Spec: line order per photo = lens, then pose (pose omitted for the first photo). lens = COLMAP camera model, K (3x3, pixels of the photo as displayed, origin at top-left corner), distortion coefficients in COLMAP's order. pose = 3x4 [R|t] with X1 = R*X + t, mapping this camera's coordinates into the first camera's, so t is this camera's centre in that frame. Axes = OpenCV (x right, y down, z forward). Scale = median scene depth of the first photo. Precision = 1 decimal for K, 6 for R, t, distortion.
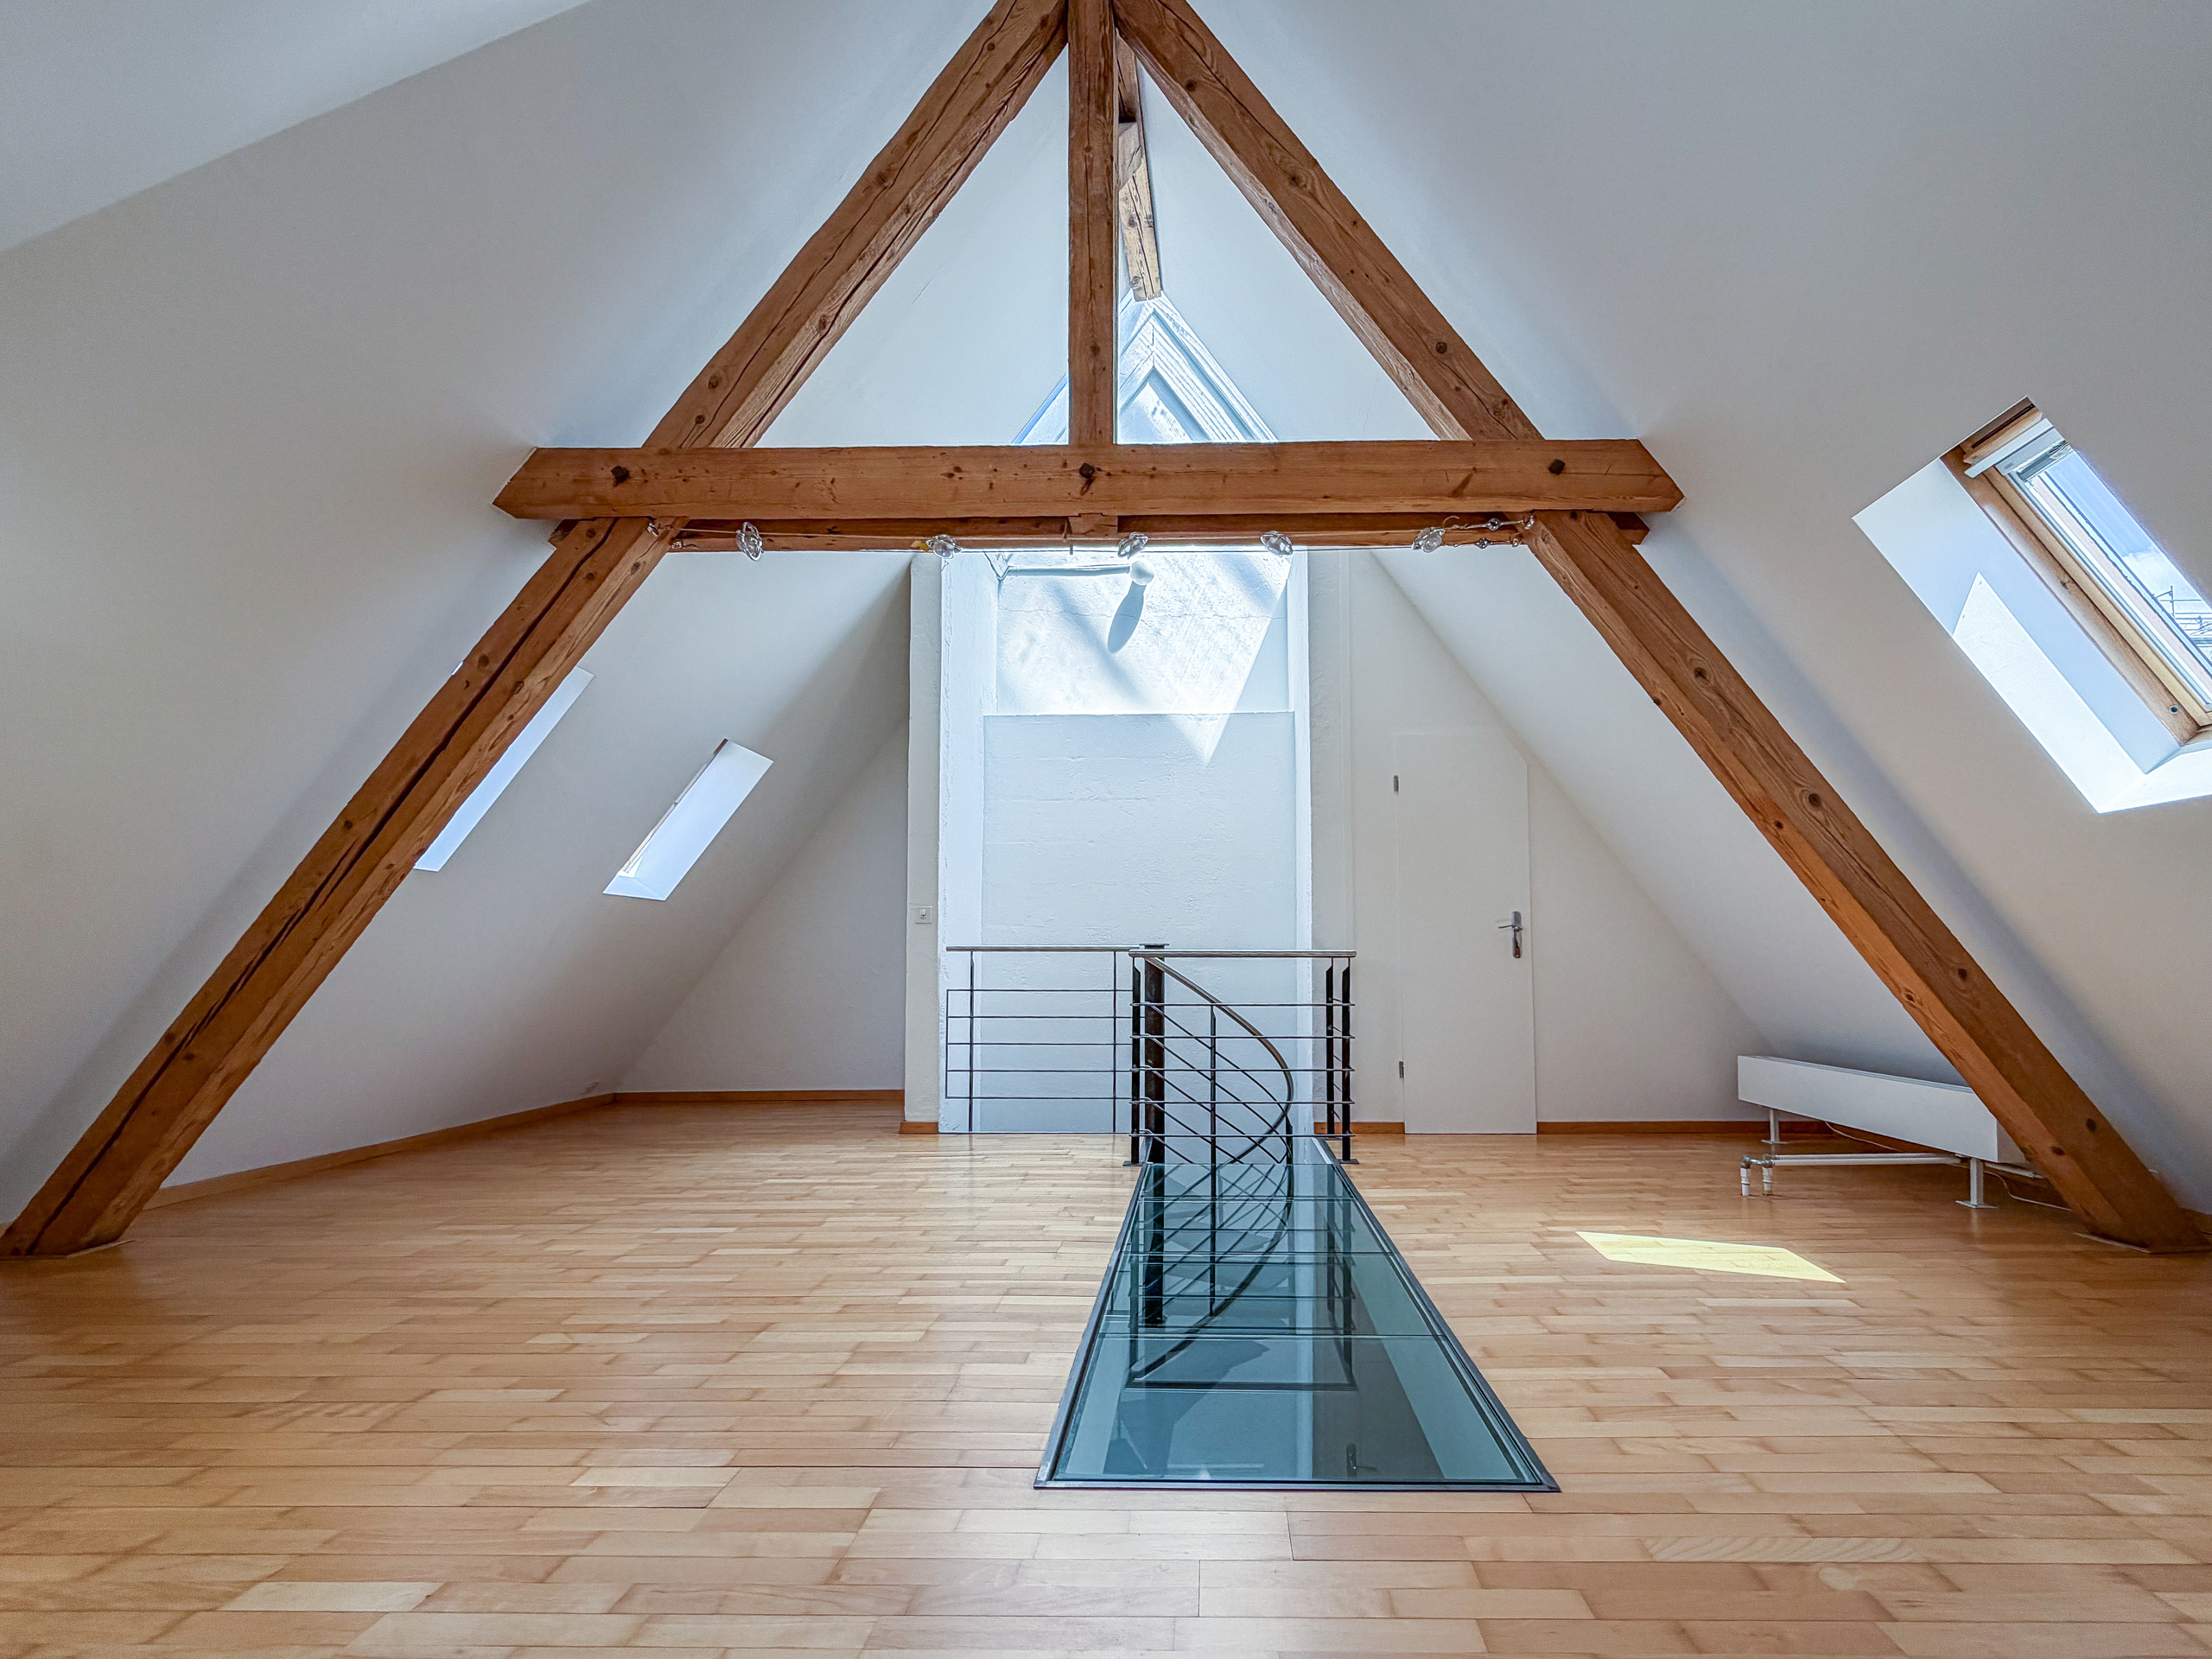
lens RADIAL K [[883.5, 0, 1184.1], [0, 883.5, 832.4], [0, 0, 1]] dist [-0.000717, -0.000126]
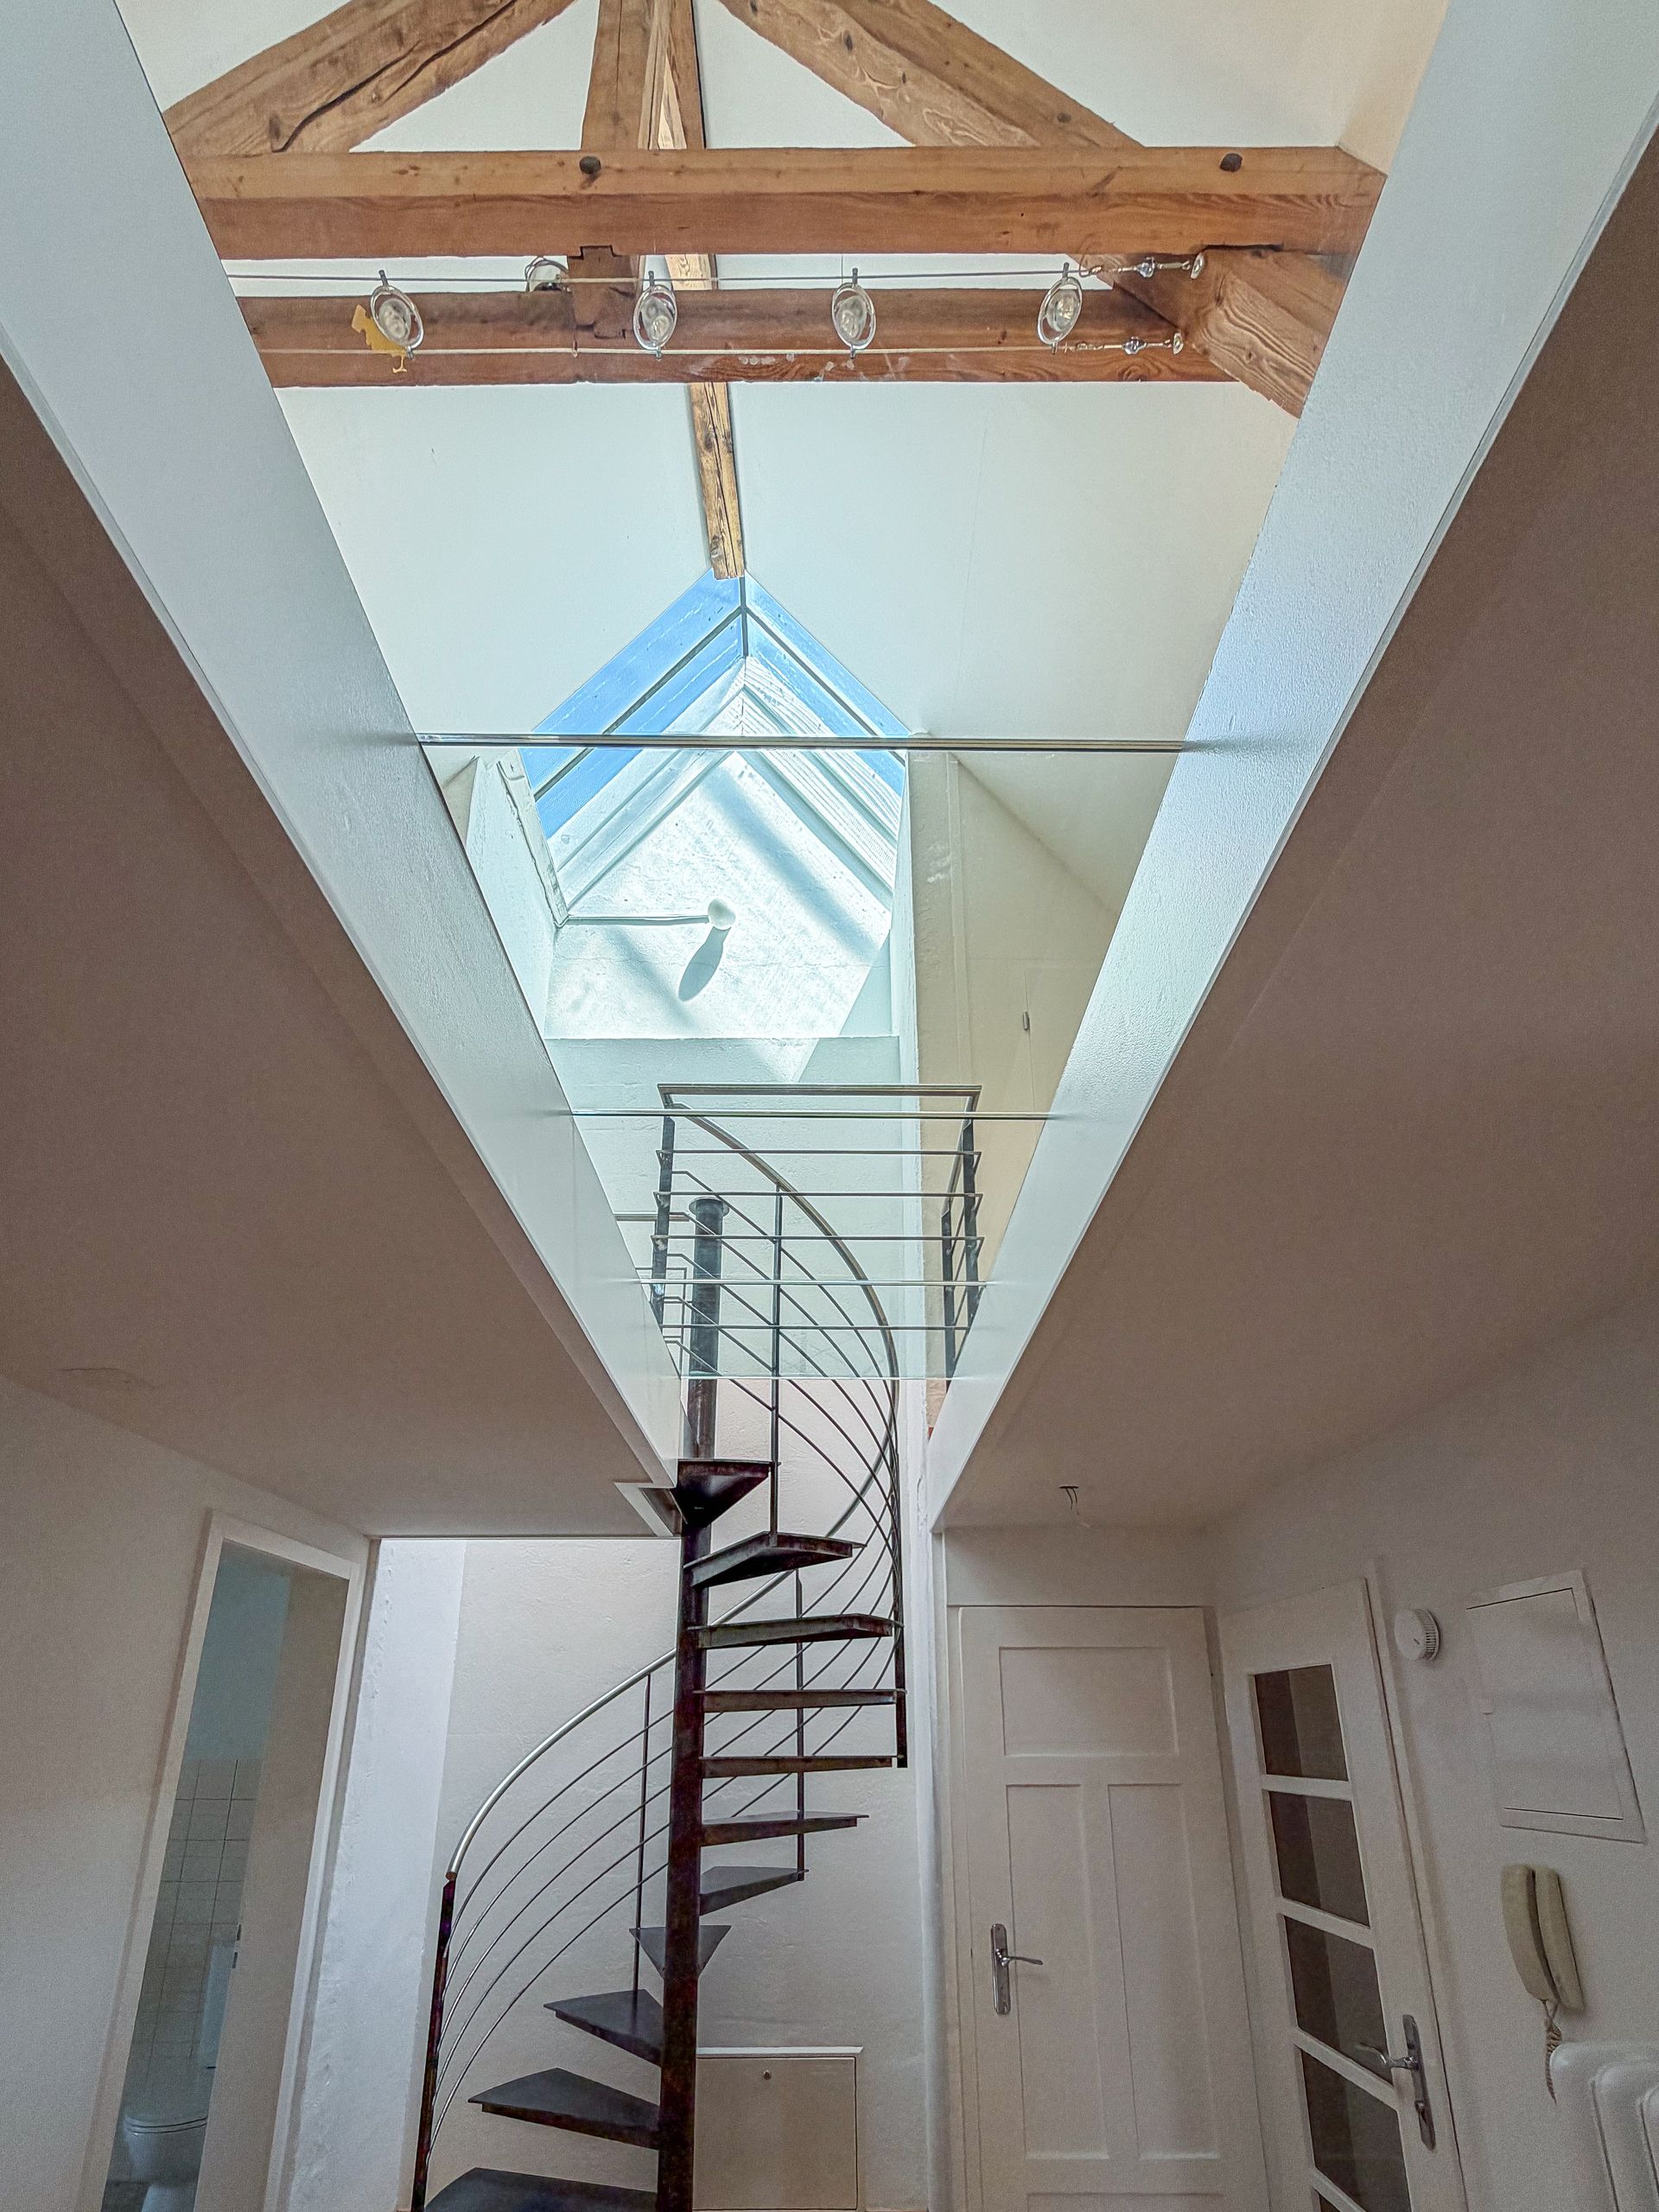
lens RADIAL K [[1023.5, 0, 783.8], [0, 1023.5, 1105.8], [0, 0, 1]] dist [0.000515, -0.000017]
pose [[0.999908, 0.012729, 0.004723, 0.017202], [-0.011330, 0.973975, -0.226372, 0.163817], [-0.007482, 0.226297, 0.974030, 0.105933]]
